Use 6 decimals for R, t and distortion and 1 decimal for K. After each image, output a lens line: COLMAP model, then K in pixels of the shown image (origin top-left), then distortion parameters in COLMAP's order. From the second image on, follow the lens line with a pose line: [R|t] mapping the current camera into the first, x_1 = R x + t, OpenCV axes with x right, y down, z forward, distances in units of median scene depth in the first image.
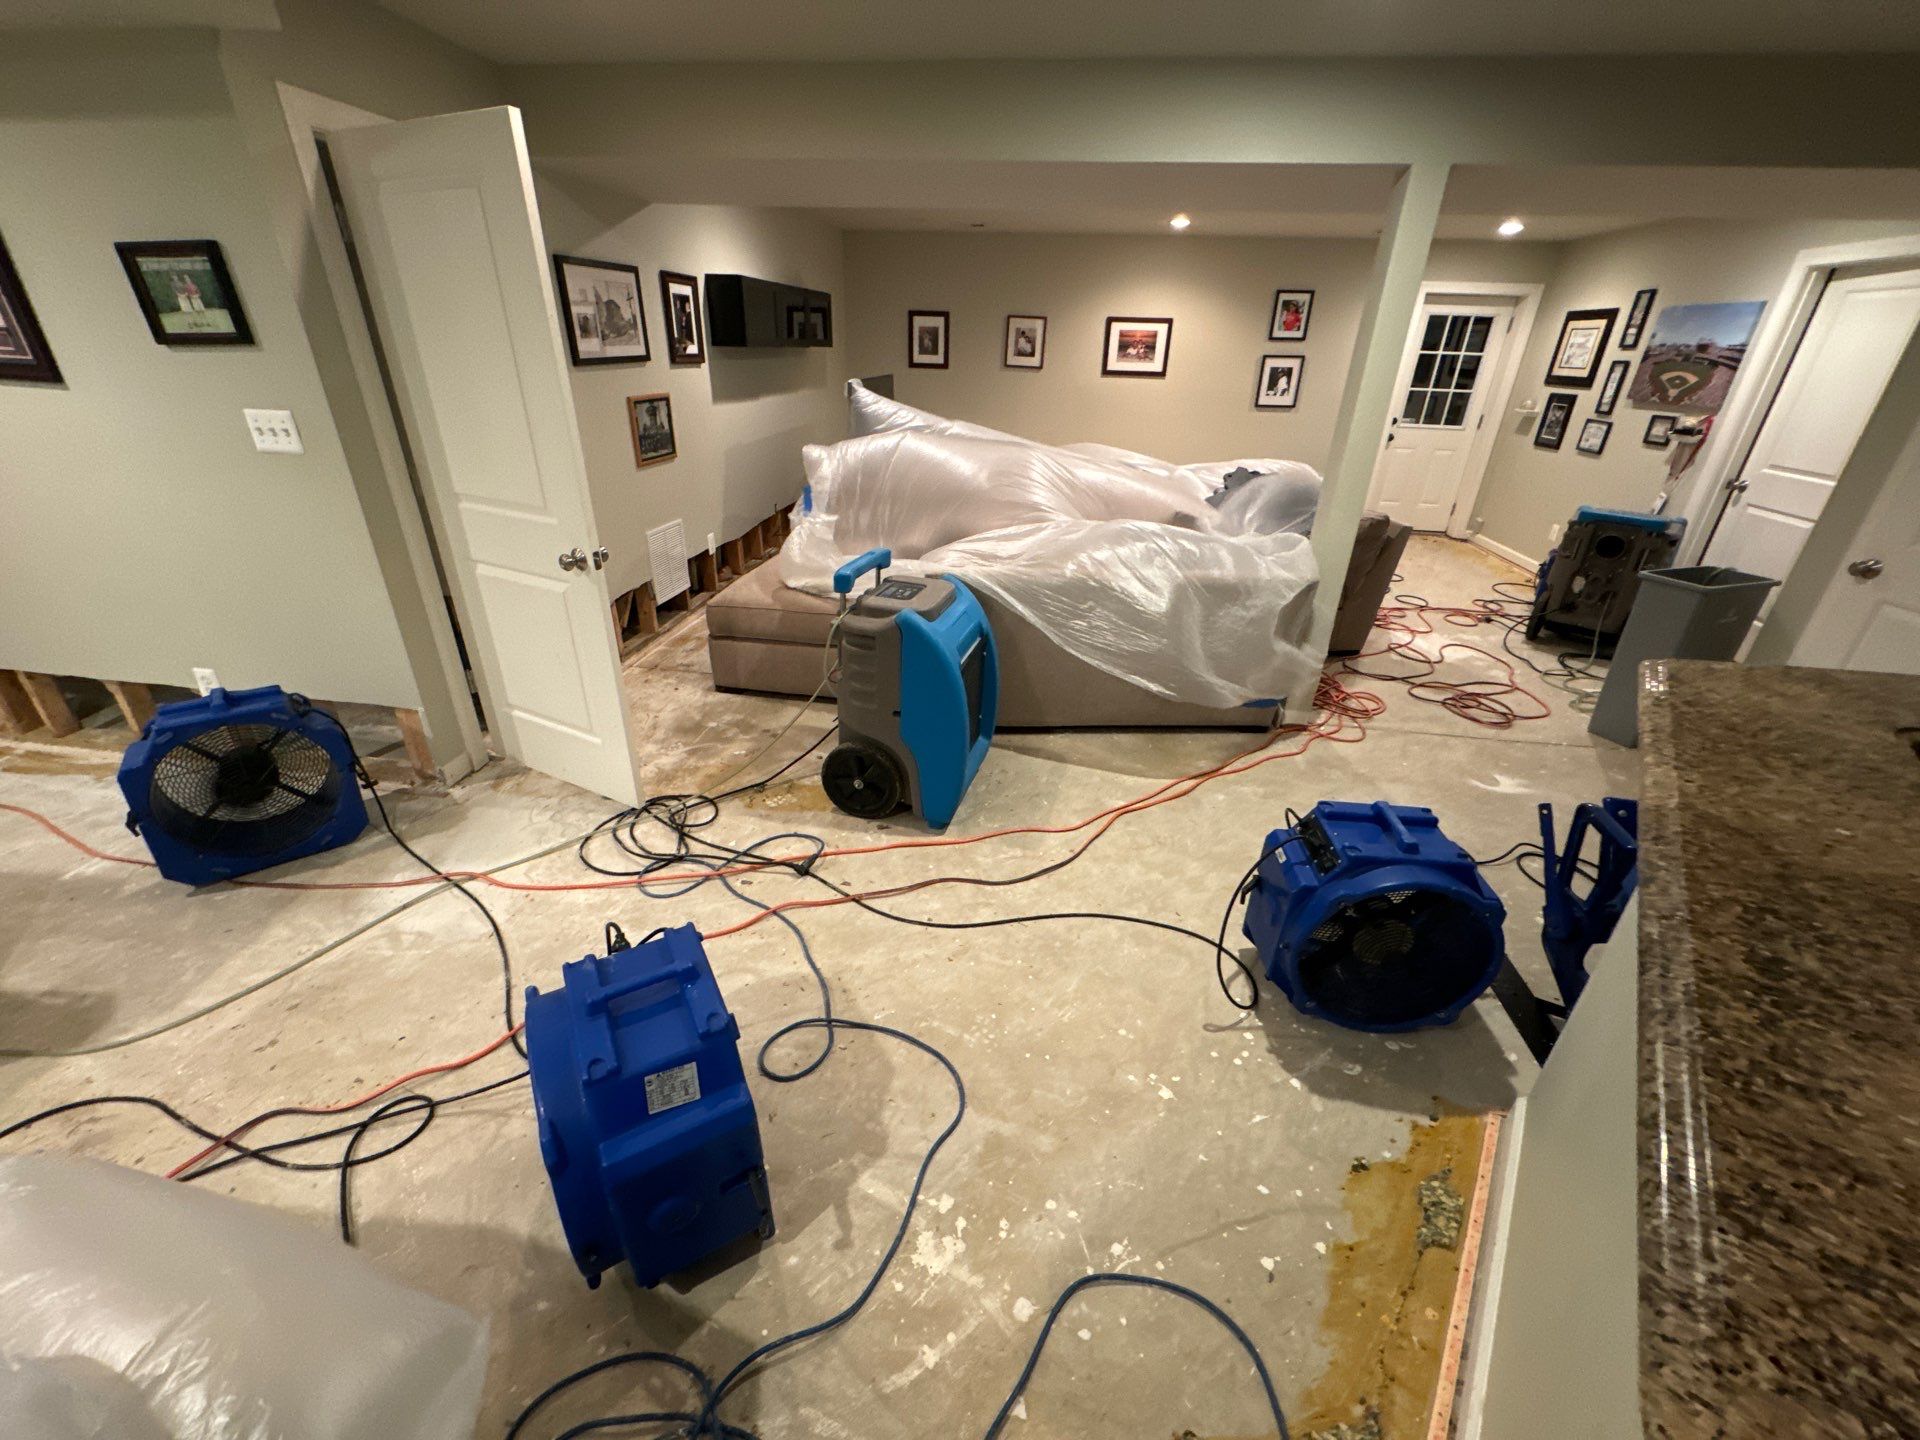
lens RADIAL K [[761.4, 0, 961.7], [0, 761.4, 717.4], [0, 0, 1]] dist [-0.002474, 0.000234]
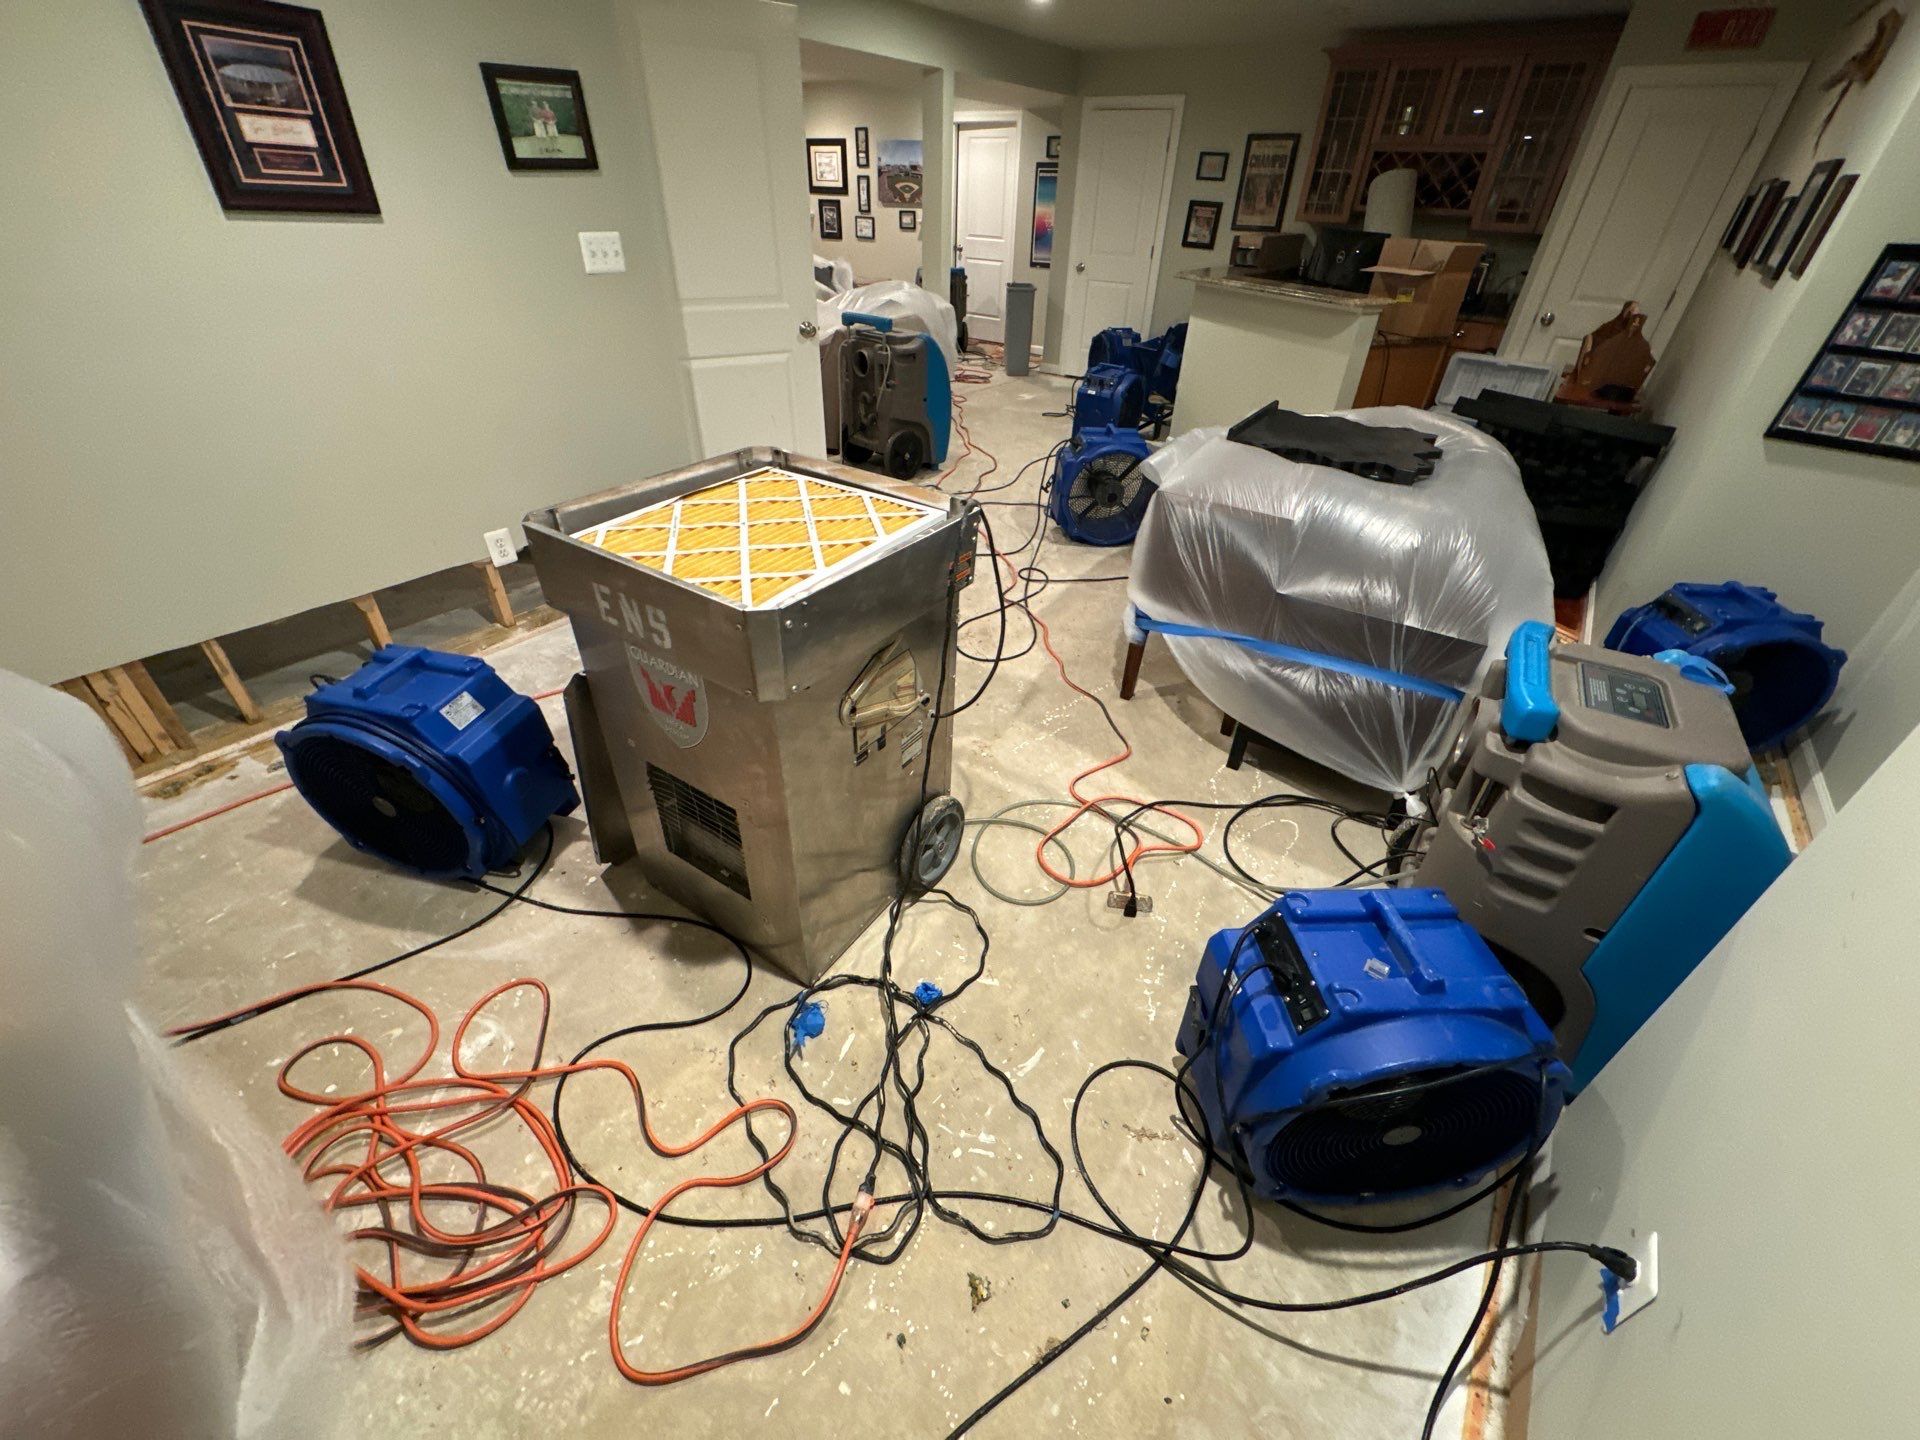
lens RADIAL K [[761.4, 0, 957.5], [0, 761.4, 721.2], [0, 0, 1]] dist [-0.002474, 0.000234]
pose [[0.473630, -0.515679, 0.713968, -1.017005], [0.373101, 0.851805, 0.367729, 0.004887], [-0.797791, 0.092215, 0.595840, -0.033401]]
